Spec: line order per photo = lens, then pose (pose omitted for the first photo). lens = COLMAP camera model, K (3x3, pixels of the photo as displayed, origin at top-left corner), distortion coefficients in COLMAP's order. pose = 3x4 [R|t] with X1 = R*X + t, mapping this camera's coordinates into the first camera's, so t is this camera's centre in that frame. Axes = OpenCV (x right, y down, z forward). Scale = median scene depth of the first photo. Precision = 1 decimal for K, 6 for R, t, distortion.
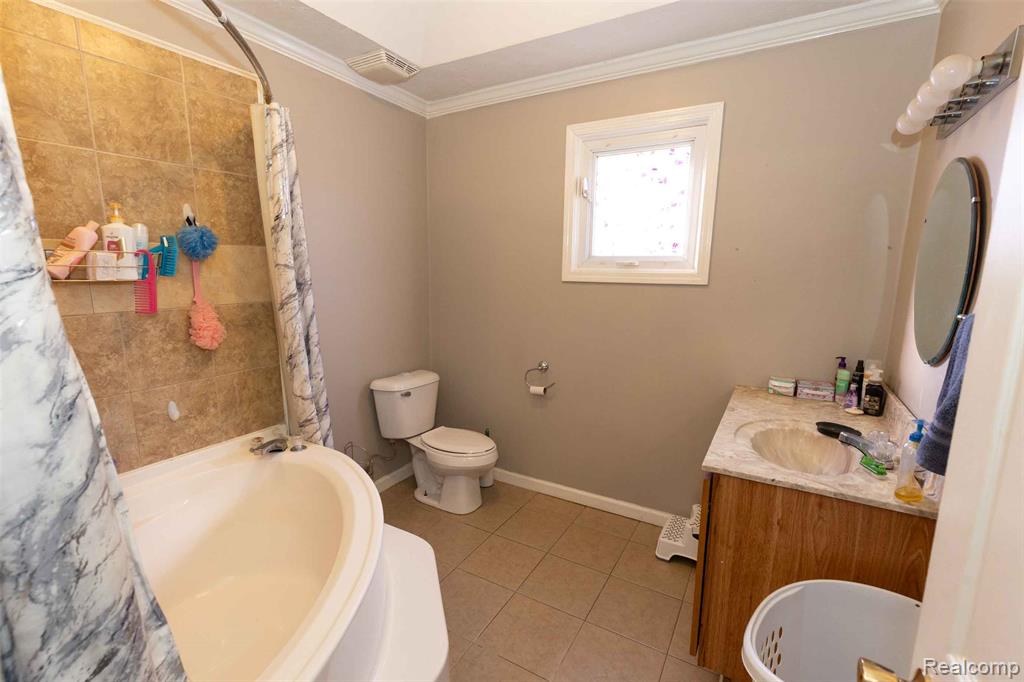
lens RADIAL K [[454.6, 0, 512.2], [0, 454.6, 345.4], [0, 0, 1]] dist [-0.001099, -0.000234]
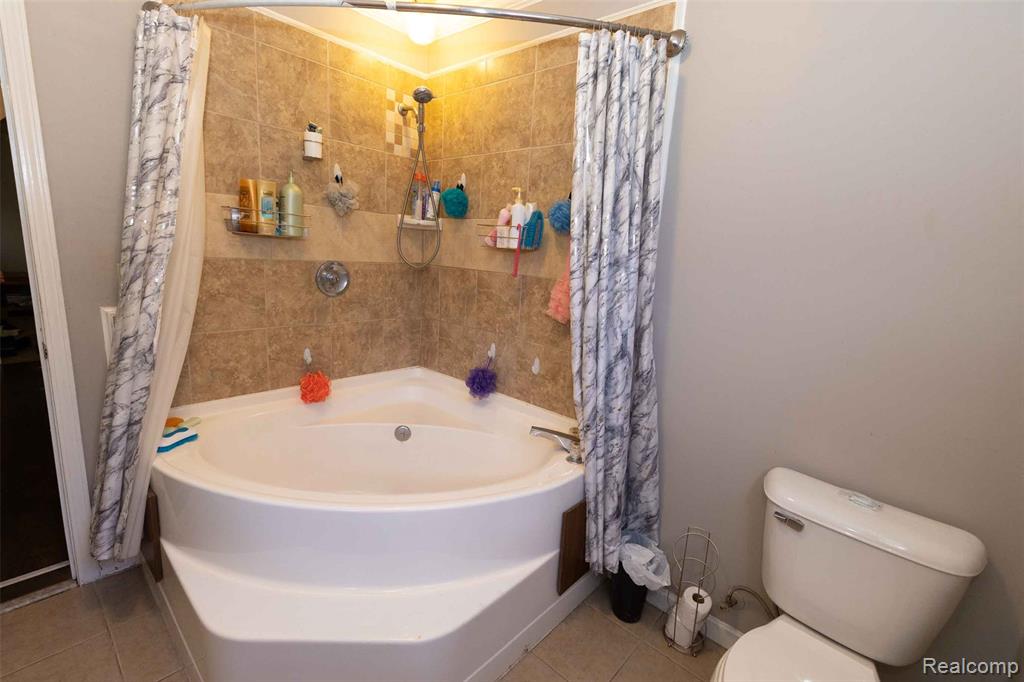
lens RADIAL K [[454.6, 0, 511.4], [0, 454.6, 337.0], [0, 0, 1]] dist [-0.001099, -0.000234]
pose [[-0.206904, 0.174178, -0.962732, 0.393671], [-0.232898, 0.946969, 0.221379, -0.180060], [0.950236, 0.270022, -0.155366, 1.194337]]
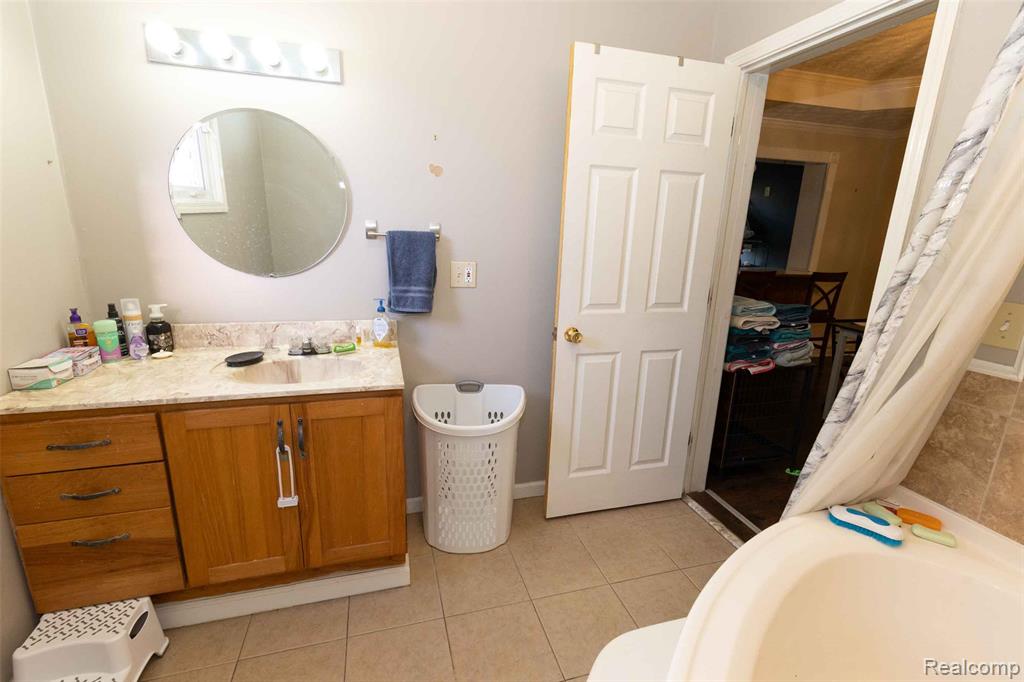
lens RADIAL K [[454.6, 0, 511.7], [0, 454.6, 341.9], [0, 0, 1]] dist [-0.001099, -0.000234]
pose [[-0.723035, -0.197996, 0.661829, -0.380397], [0.080558, 0.927344, 0.365437, -0.167067], [-0.686098, 0.317540, -0.654552, 1.184470]]
